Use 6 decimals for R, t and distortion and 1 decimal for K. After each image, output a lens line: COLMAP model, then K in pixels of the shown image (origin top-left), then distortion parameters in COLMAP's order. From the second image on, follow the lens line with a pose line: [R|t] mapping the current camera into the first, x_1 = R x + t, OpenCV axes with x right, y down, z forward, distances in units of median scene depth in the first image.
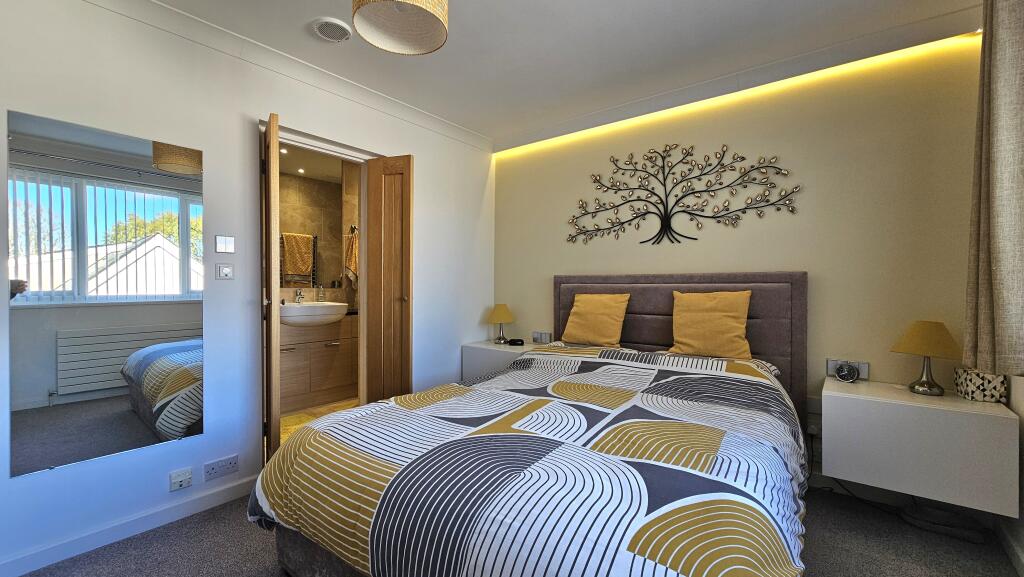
lens RADIAL K [[417.5, 0, 507.3], [0, 417.5, 291.1], [0, 0, 1]] dist [-0.002732, -0.000403]
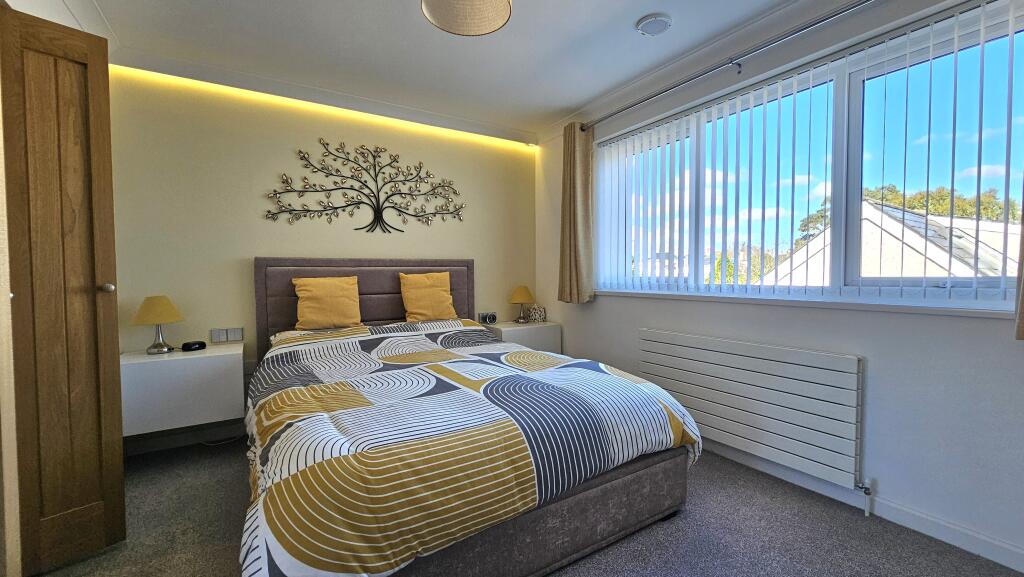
lens RADIAL K [[417.5, 0, 507.3], [0, 417.5, 291.1], [0, 0, 1]] dist [-0.002732, -0.000403]
pose [[0.328563, -0.042388, 0.943530, -0.599966], [0.025232, 0.999030, 0.036094, 0.015673], [-0.944145, 0.011948, 0.329314, 0.284679]]
